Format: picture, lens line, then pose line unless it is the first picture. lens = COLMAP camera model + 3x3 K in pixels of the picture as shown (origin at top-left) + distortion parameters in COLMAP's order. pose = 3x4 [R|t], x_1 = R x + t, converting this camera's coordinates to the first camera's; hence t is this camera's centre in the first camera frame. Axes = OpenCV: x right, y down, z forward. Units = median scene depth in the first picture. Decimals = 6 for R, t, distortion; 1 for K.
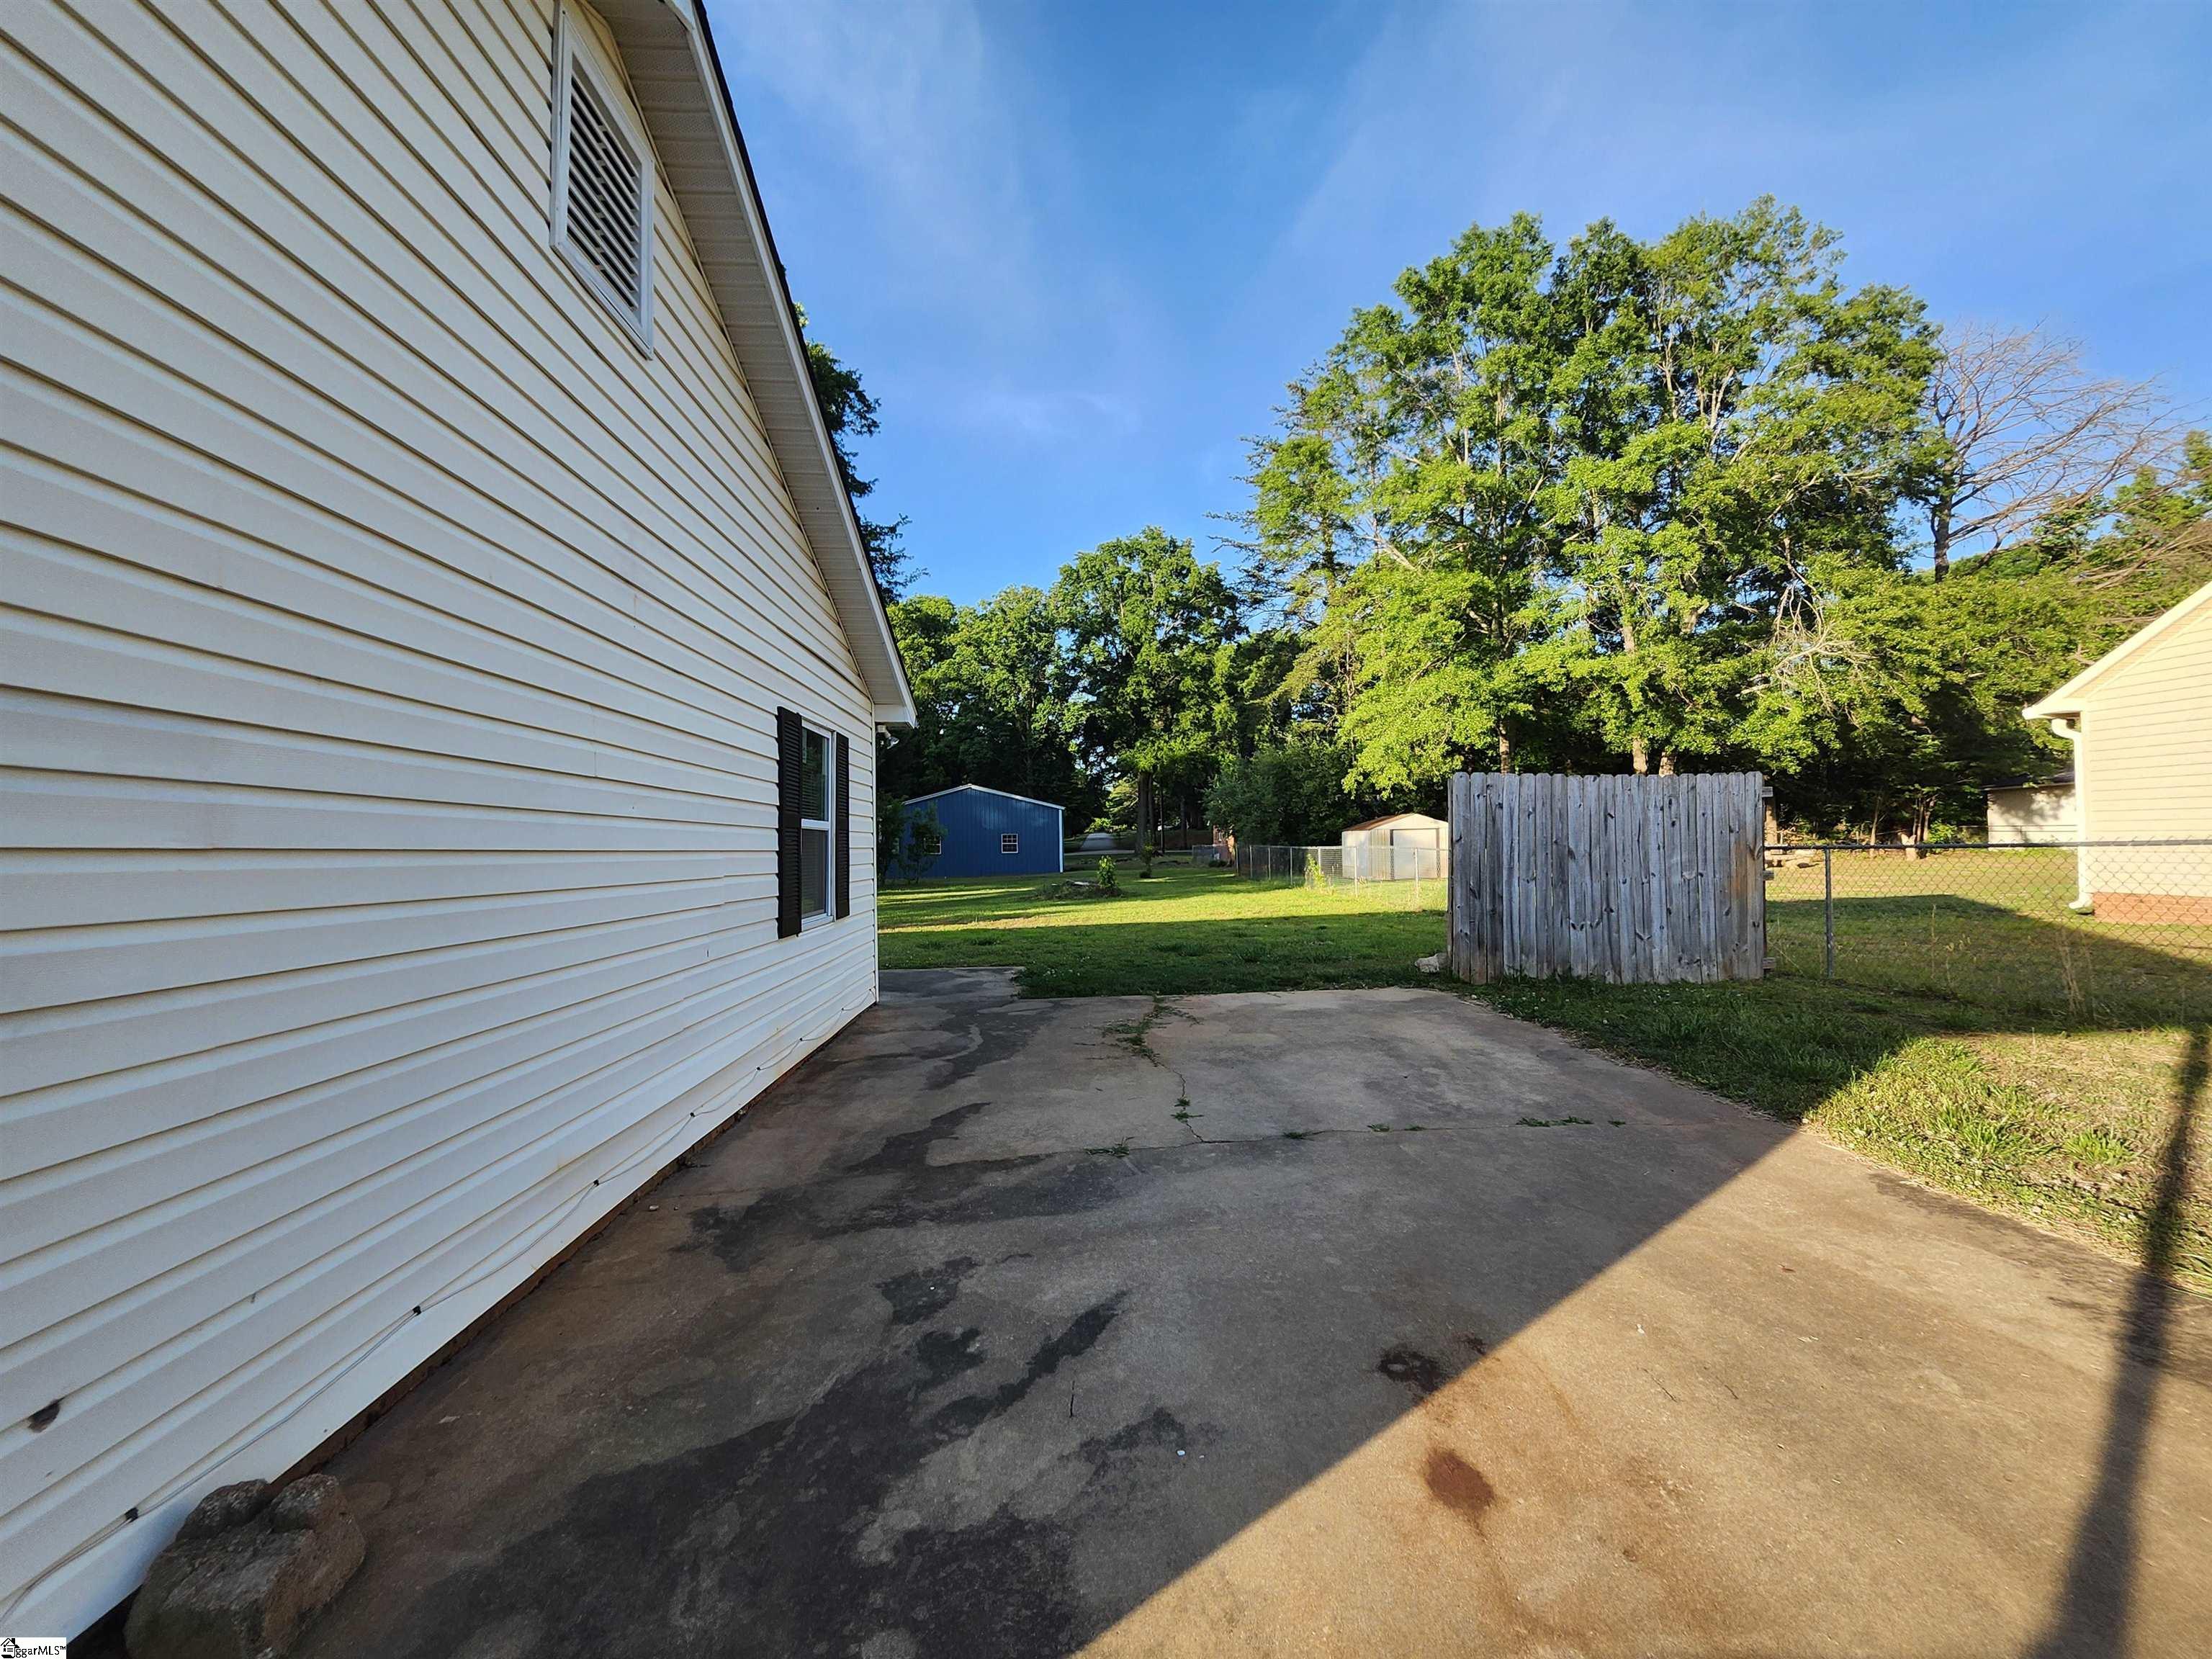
lens RADIAL K [[905.0, 0, 1109.9], [0, 905.0, 825.4], [0, 0, 1]] dist [0.012356, 0.000337]
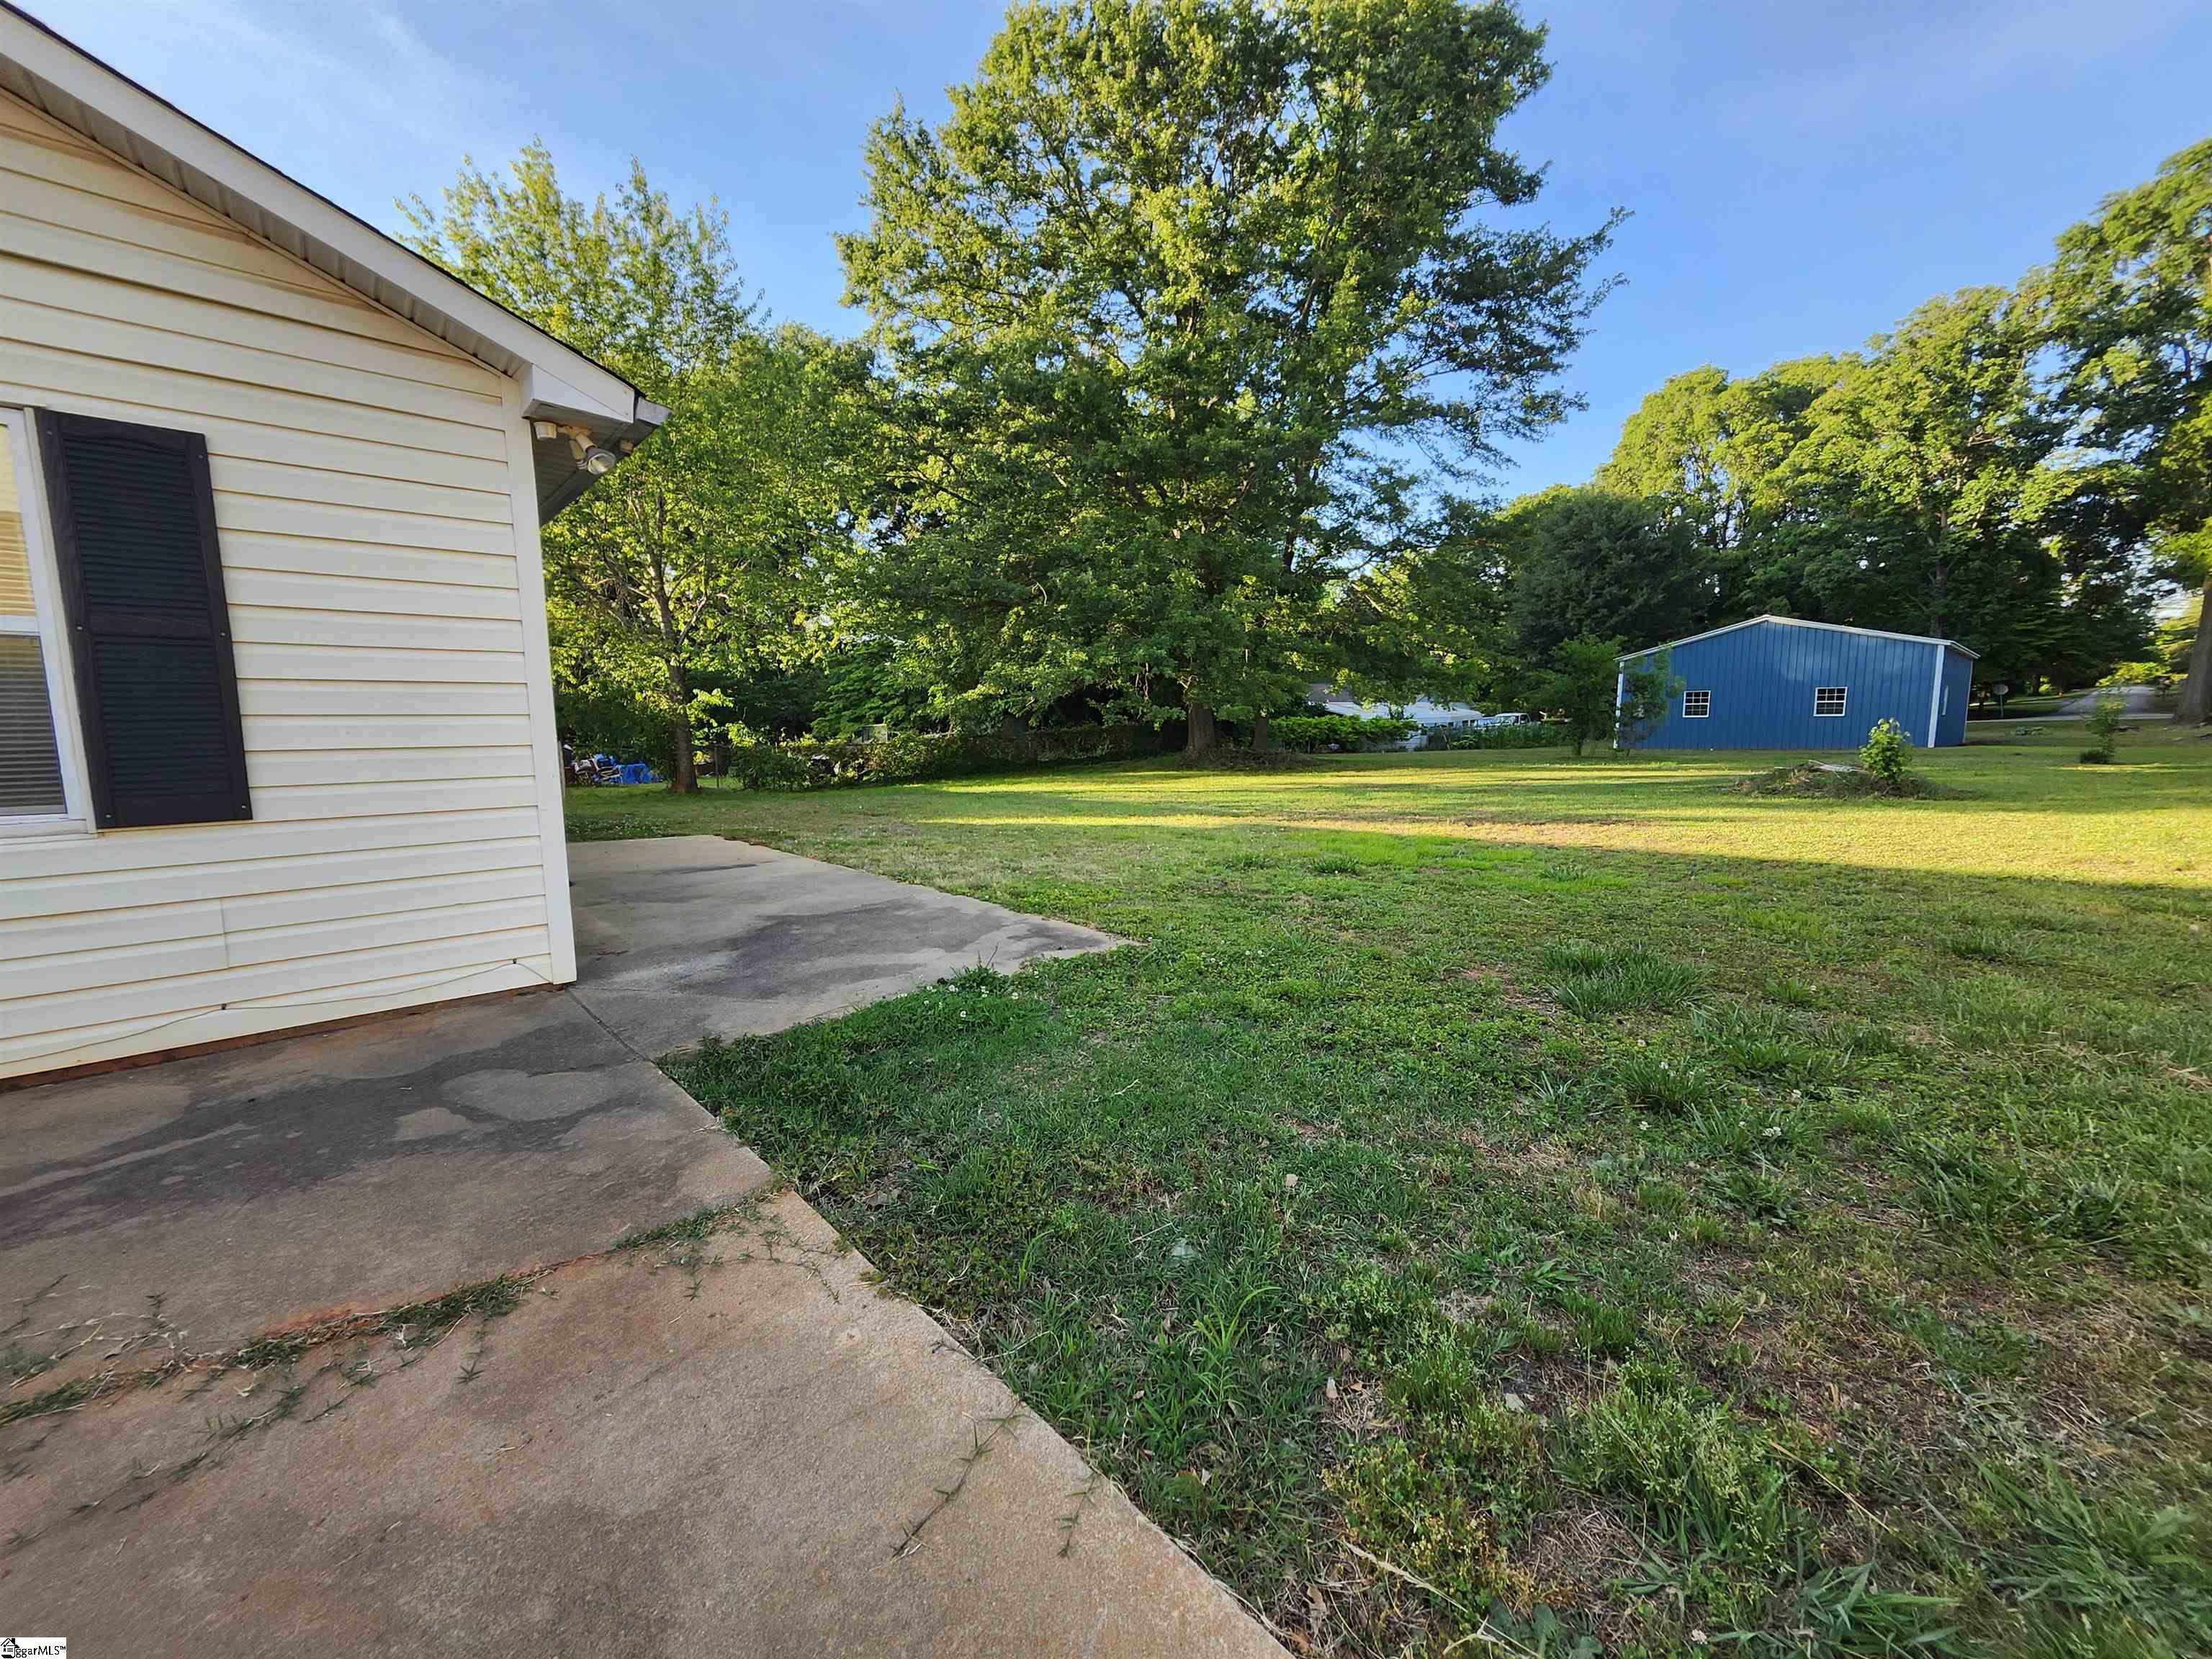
lens RADIAL K [[905.0, 0, 1101.3], [0, 905.0, 829.7], [0, 0, 1]] dist [0.012356, 0.000337]
pose [[0.647536, 0.099715, -0.755482, 0.037515], [0.016632, 0.989316, 0.144833, 0.004052], [0.761853, -0.106350, 0.638960, 0.098269]]
